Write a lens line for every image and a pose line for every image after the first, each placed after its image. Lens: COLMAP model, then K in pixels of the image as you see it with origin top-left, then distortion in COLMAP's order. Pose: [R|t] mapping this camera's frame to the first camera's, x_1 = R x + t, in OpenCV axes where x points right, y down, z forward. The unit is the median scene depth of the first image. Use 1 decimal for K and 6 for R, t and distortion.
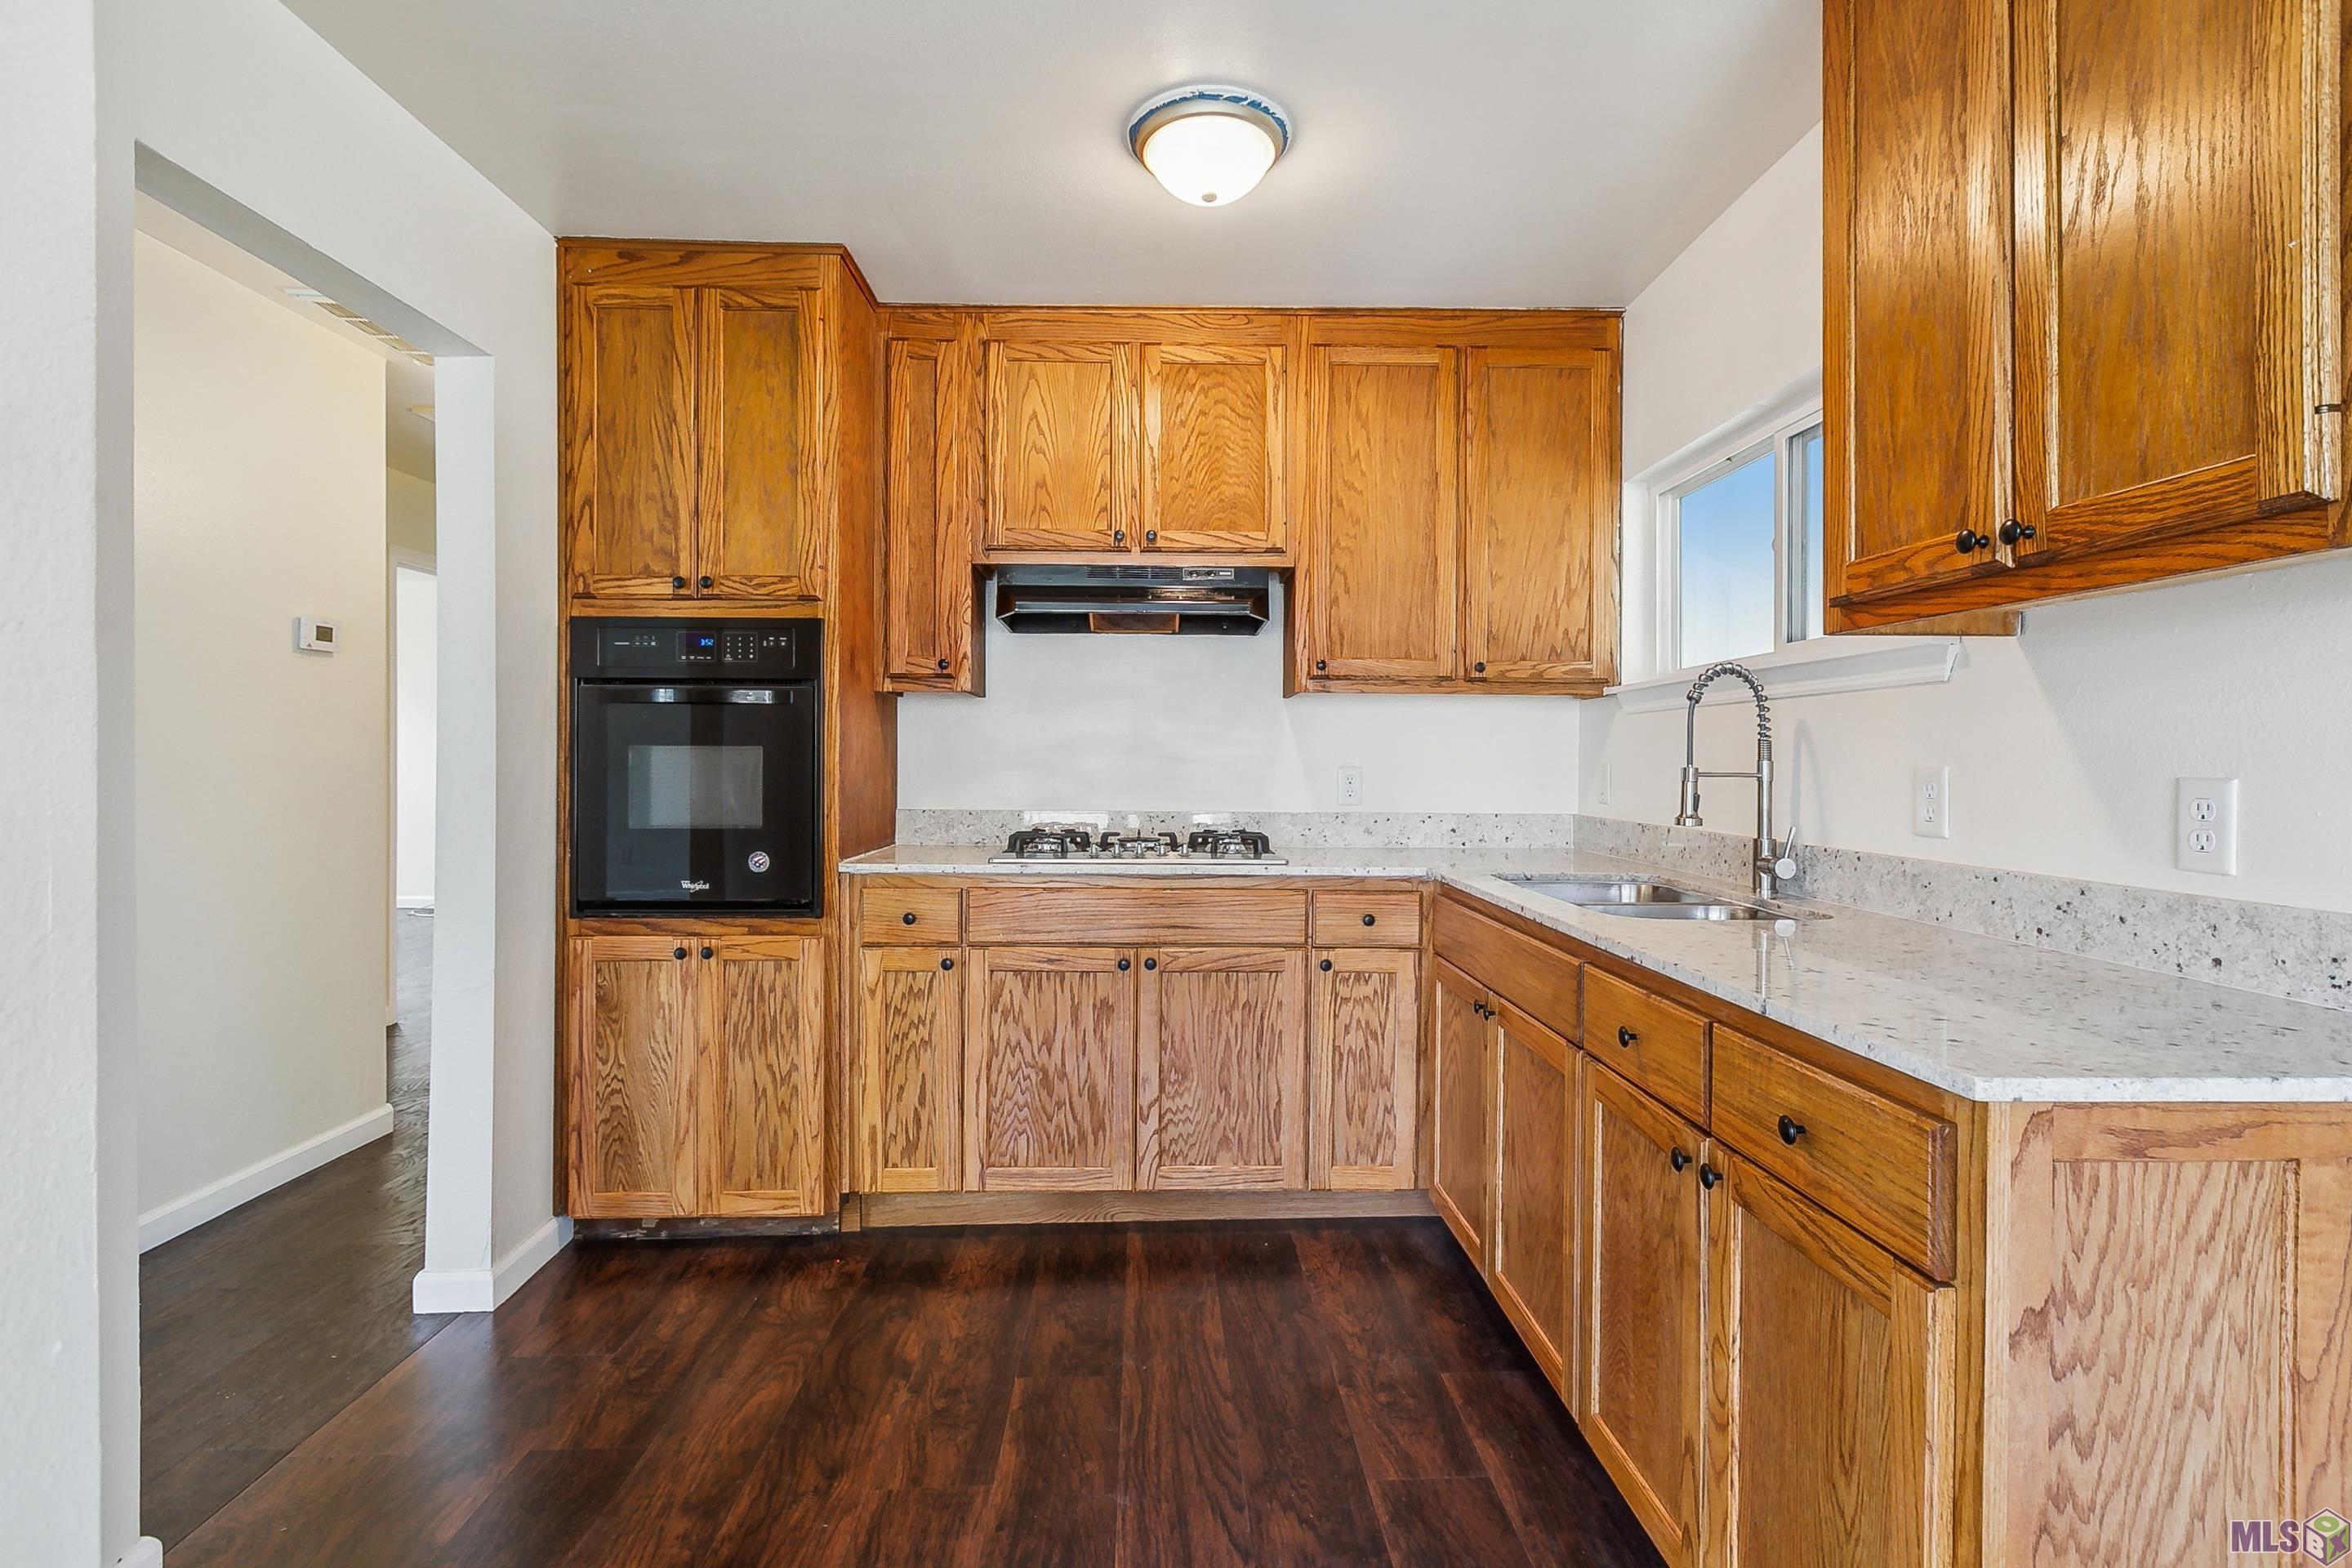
lens RADIAL K [[1068.7, 0, 1175.7], [0, 1068.7, 763.0], [0, 0, 1]] dist [0.001198, -0.000723]
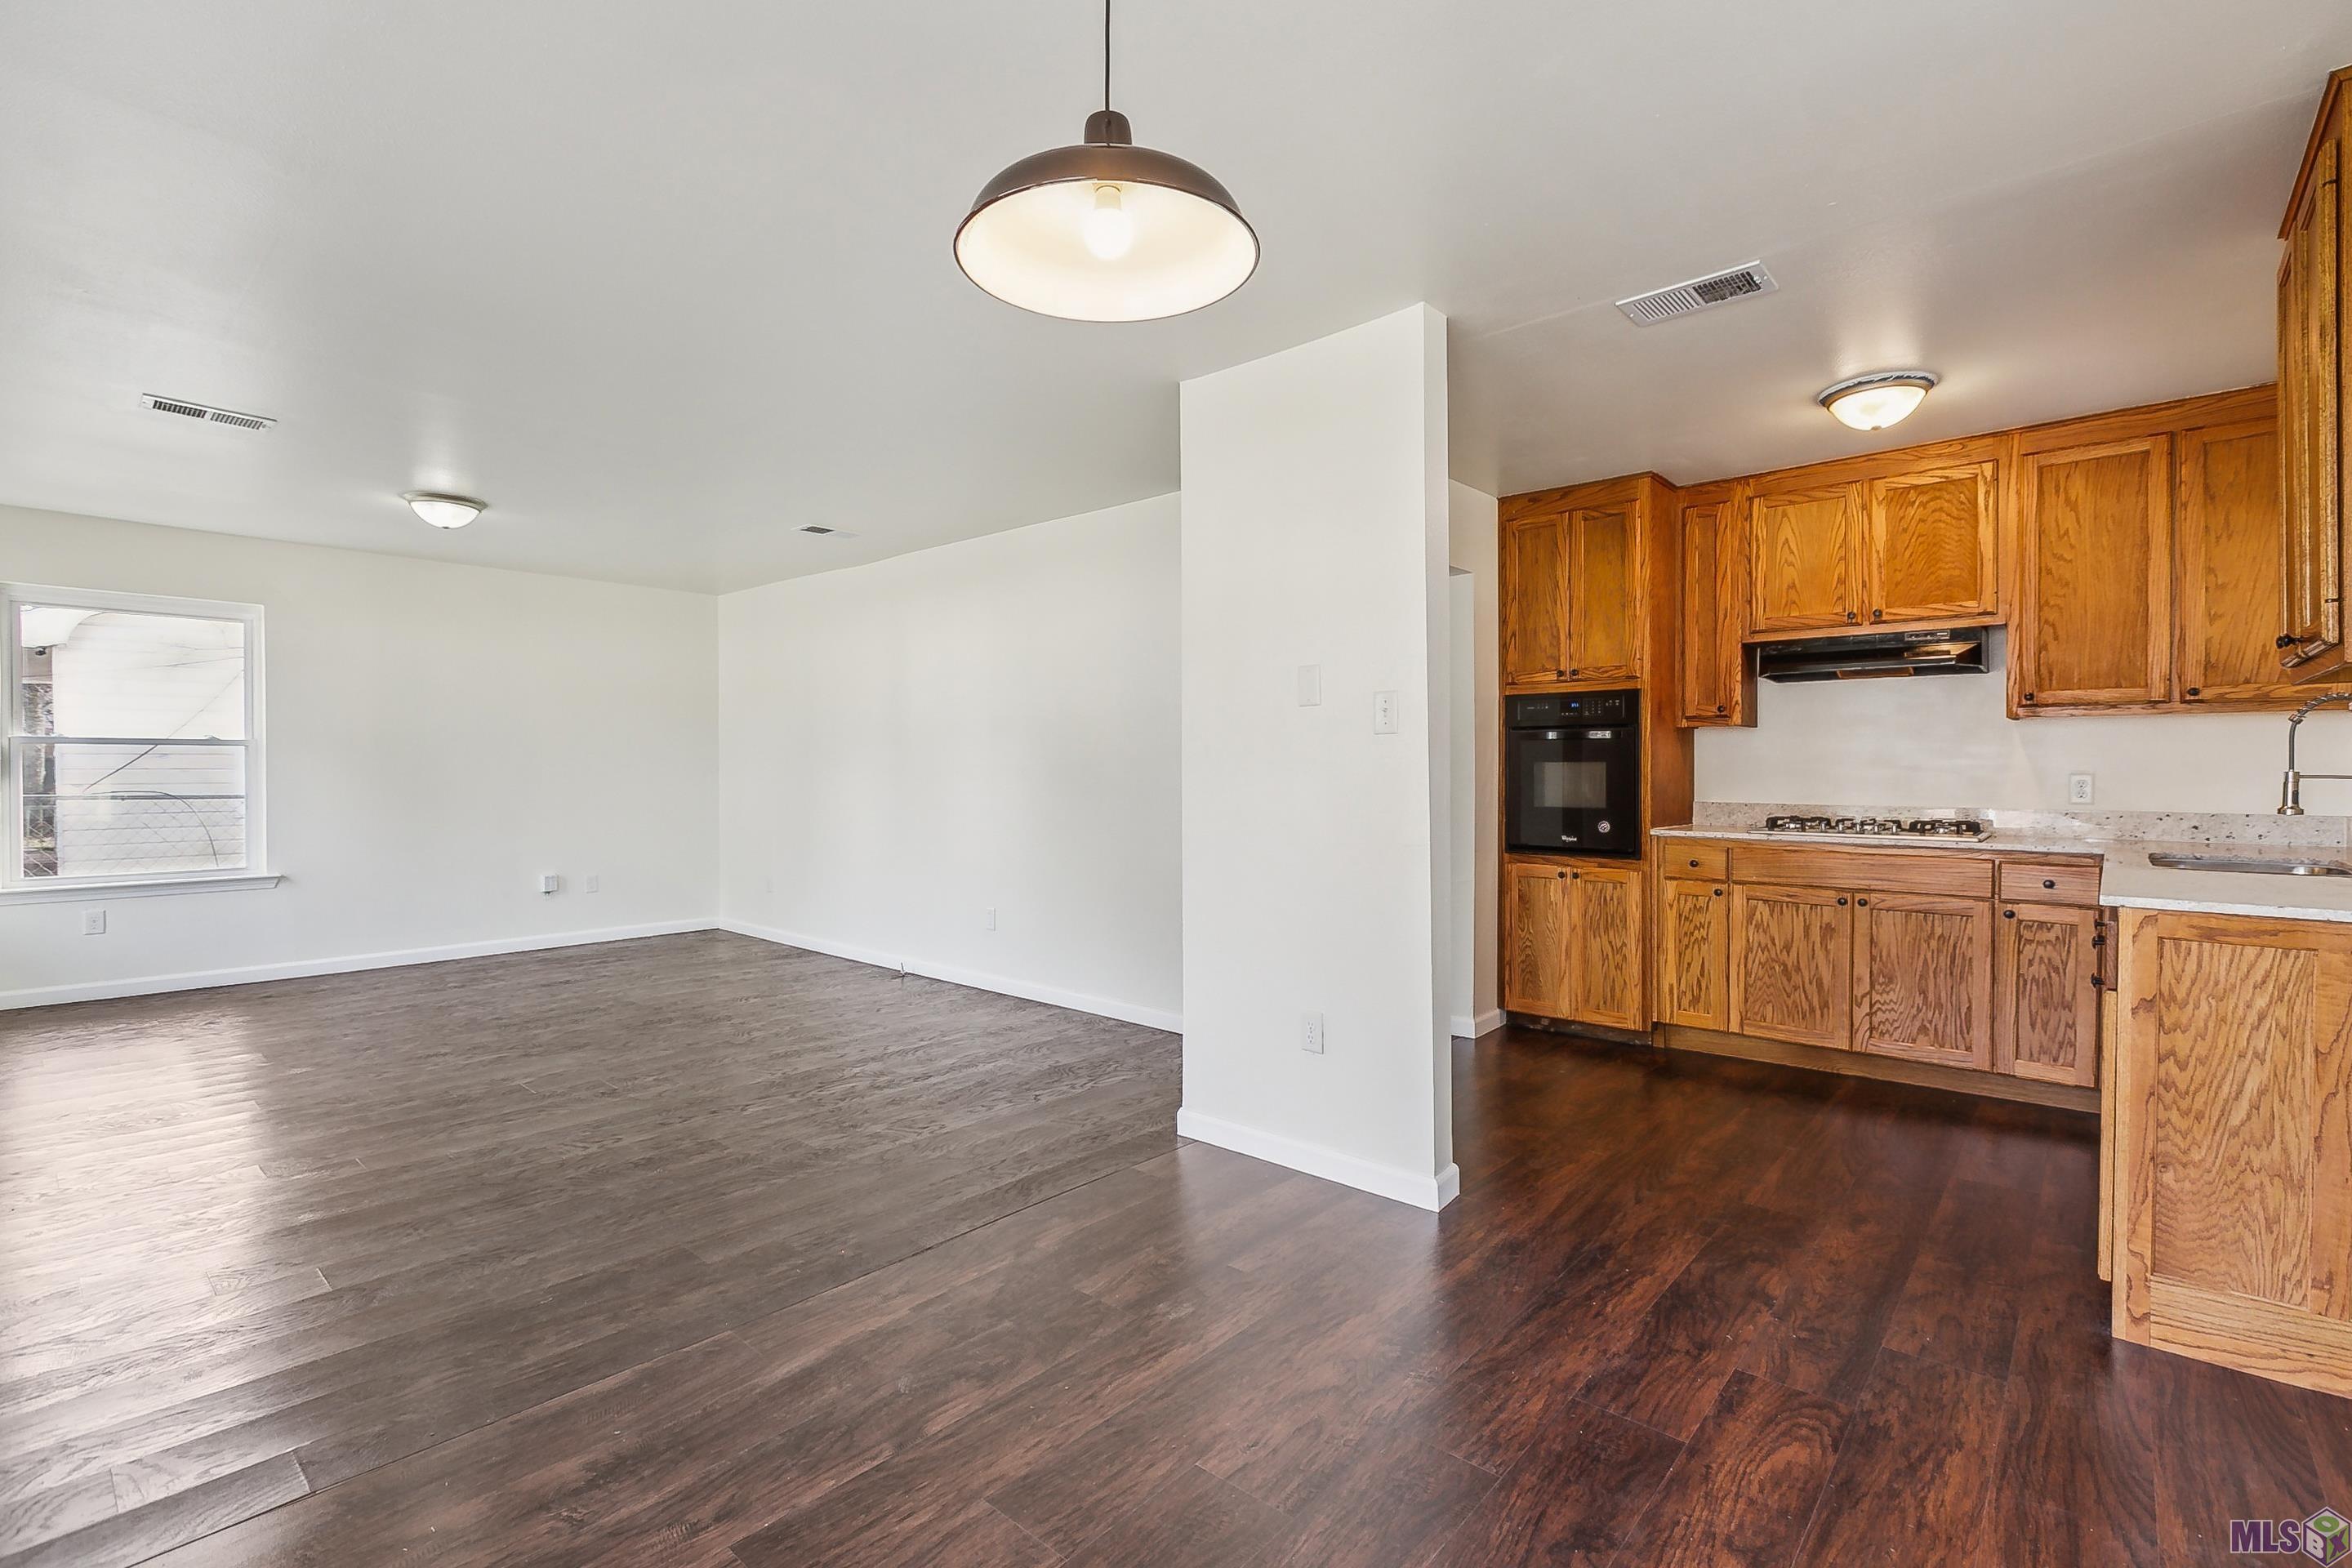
lens RADIAL K [[1068.7, 0, 1177.5], [0, 1068.7, 773.3], [0, 0, 1]] dist [0.001198, -0.000723]
pose [[0.728331, -0.002561, -0.685221, 0.307686], [0.000981, 0.999996, -0.002695, 0.006886], [0.685225, 0.001291, 0.728331, -0.771023]]
